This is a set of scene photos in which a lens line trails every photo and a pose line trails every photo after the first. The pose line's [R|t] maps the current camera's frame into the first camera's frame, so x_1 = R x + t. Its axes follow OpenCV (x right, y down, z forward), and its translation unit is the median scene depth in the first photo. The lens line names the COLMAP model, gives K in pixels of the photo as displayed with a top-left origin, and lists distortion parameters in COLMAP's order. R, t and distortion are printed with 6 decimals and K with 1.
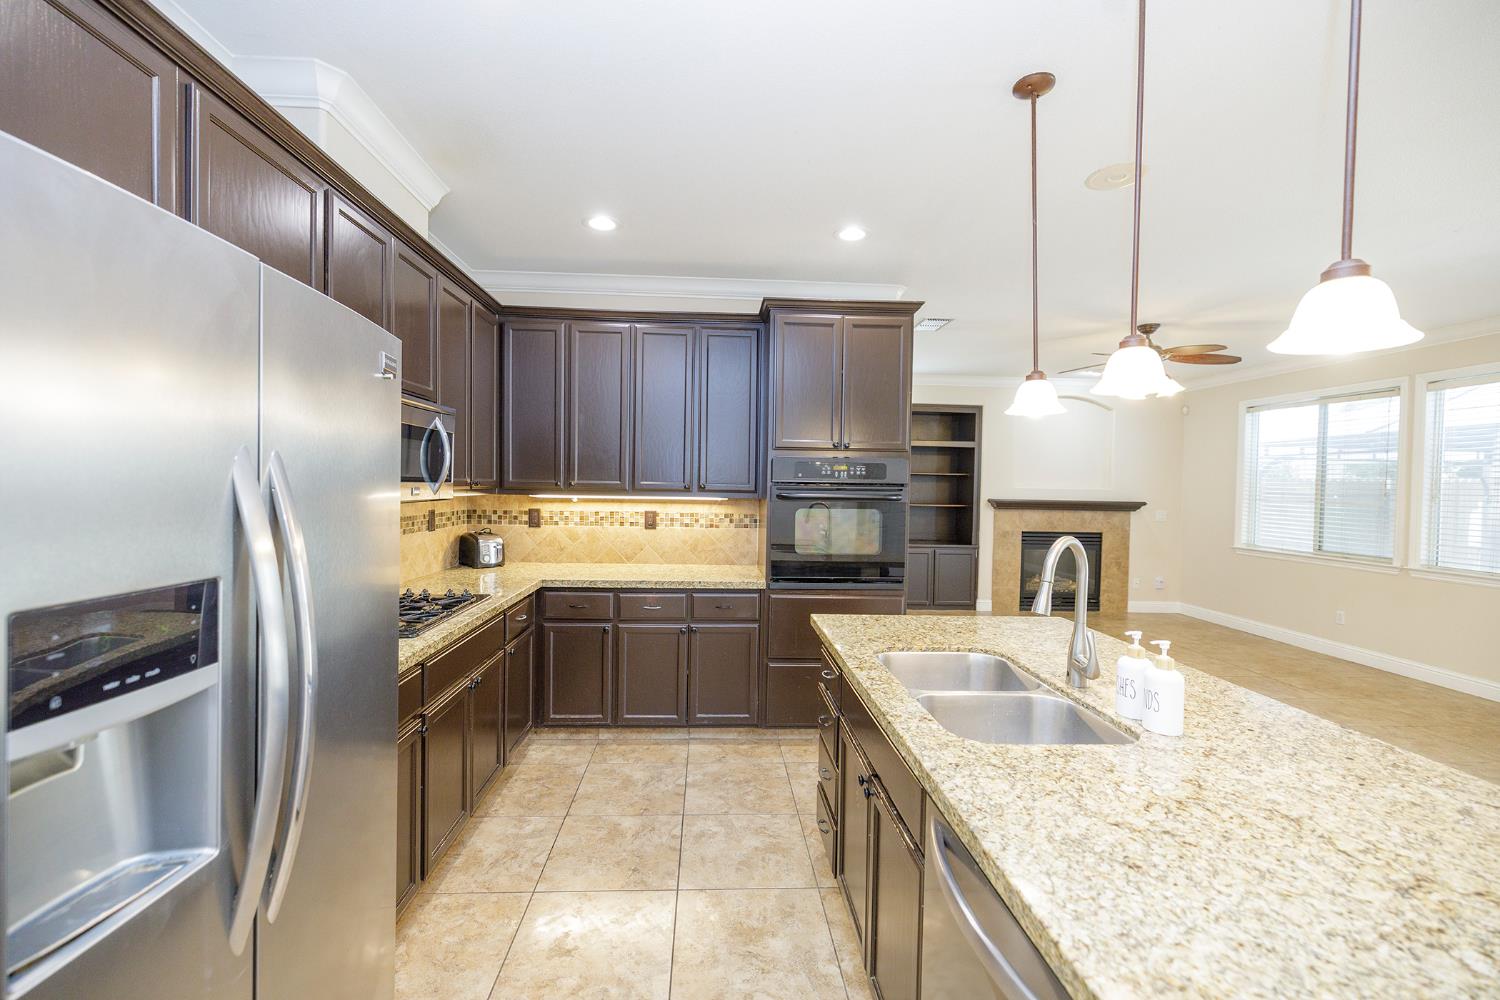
lens RADIAL K [[622.4, 0, 743.9], [0, 622.4, 494.6], [0, 0, 1]] dist [-0.000842, -0.000042]
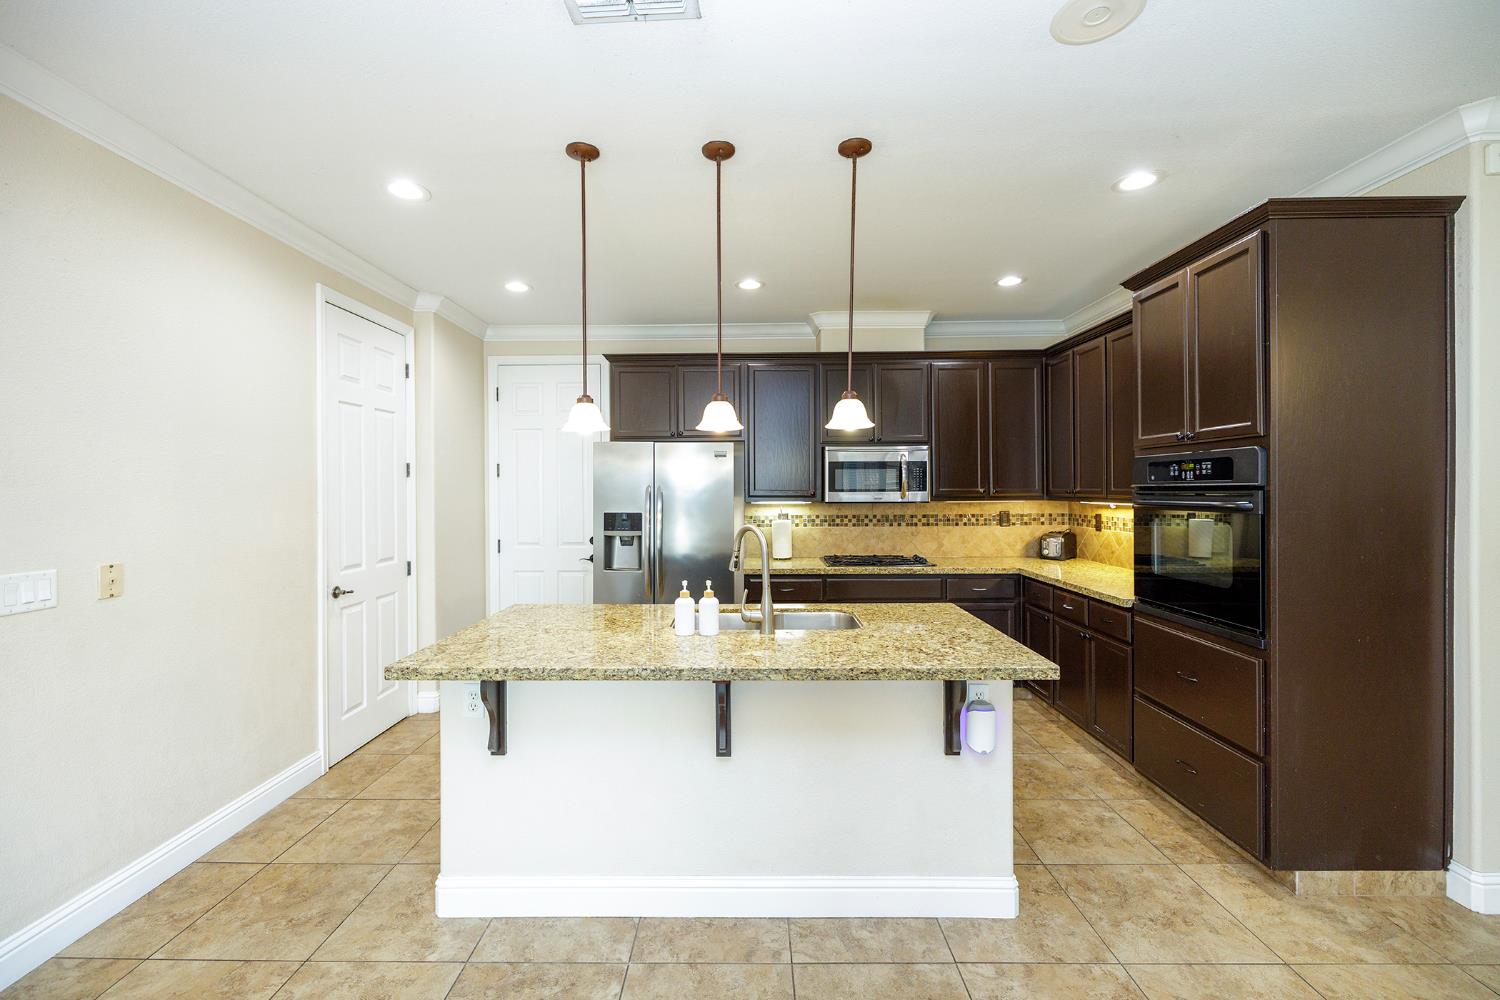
lens RADIAL K [[620.0, 0, 745.2], [0, 620.0, 490.8], [0, 0, 1]] dist [-0.002638, 0.000039]
pose [[-0.057334, -0.012470, -0.998277, 0.807733], [-0.012466, 0.999853, -0.011774, 0.001977], [0.998277, 0.011770, -0.057481, 0.433152]]
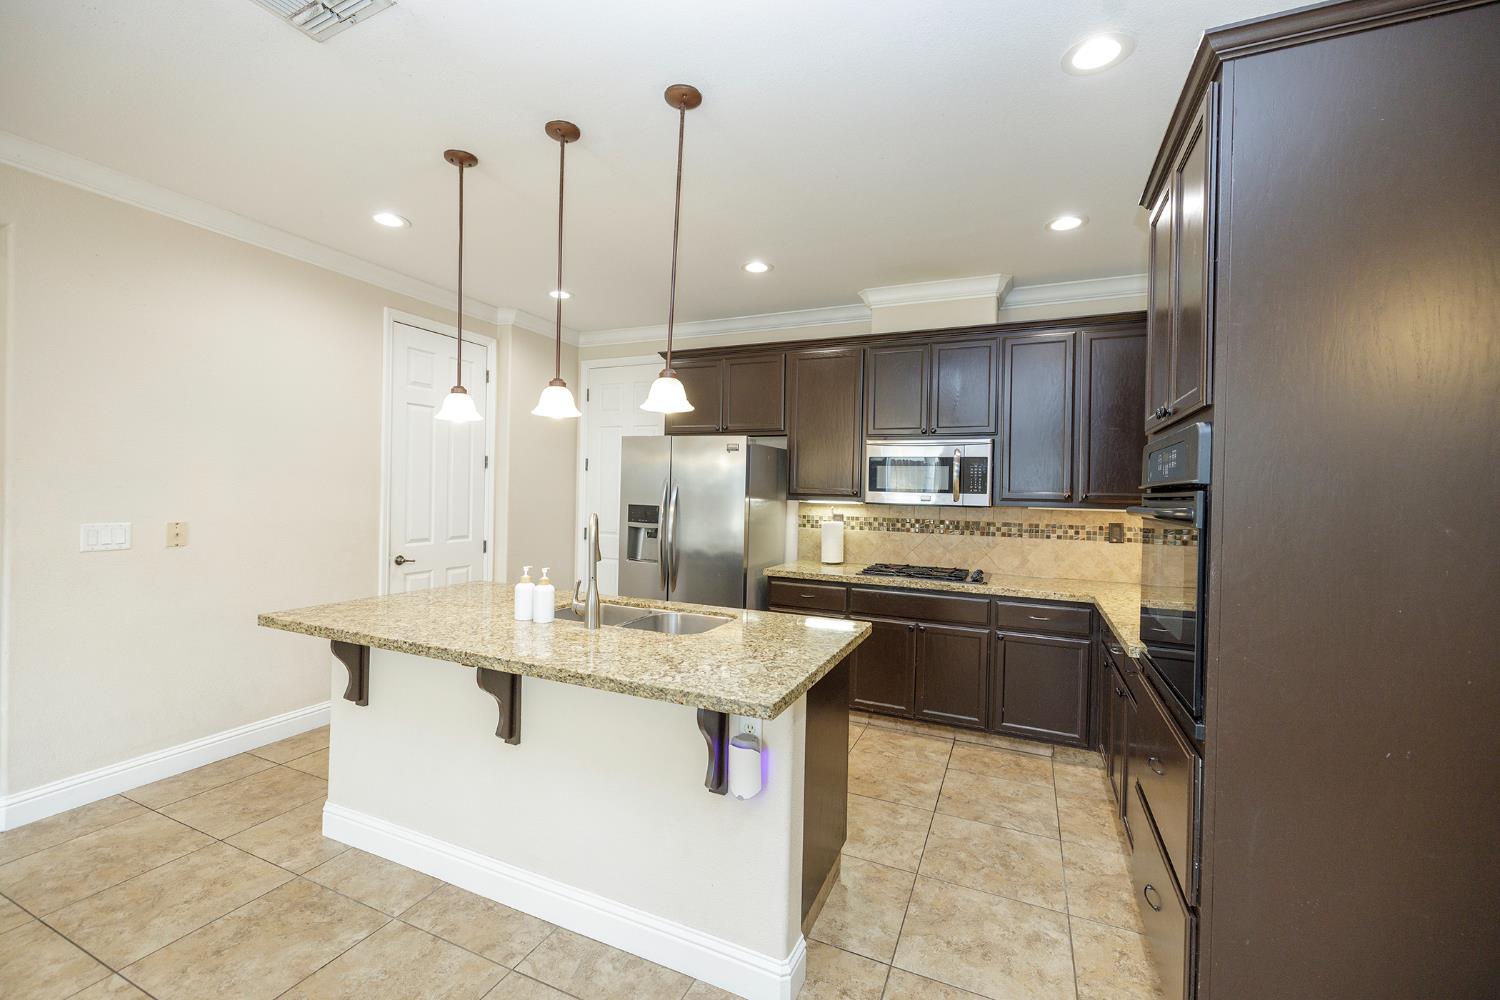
lens RADIAL K [[622.4, 0, 743.9], [0, 622.4, 494.6], [0, 0, 1]] dist [-0.000842, -0.000042]
pose [[-0.450112, -0.020290, -0.892742, 0.663323], [-0.044678, 0.999001, -0.000179, 0.003326], [0.891854, 0.039805, -0.450569, 0.791706]]
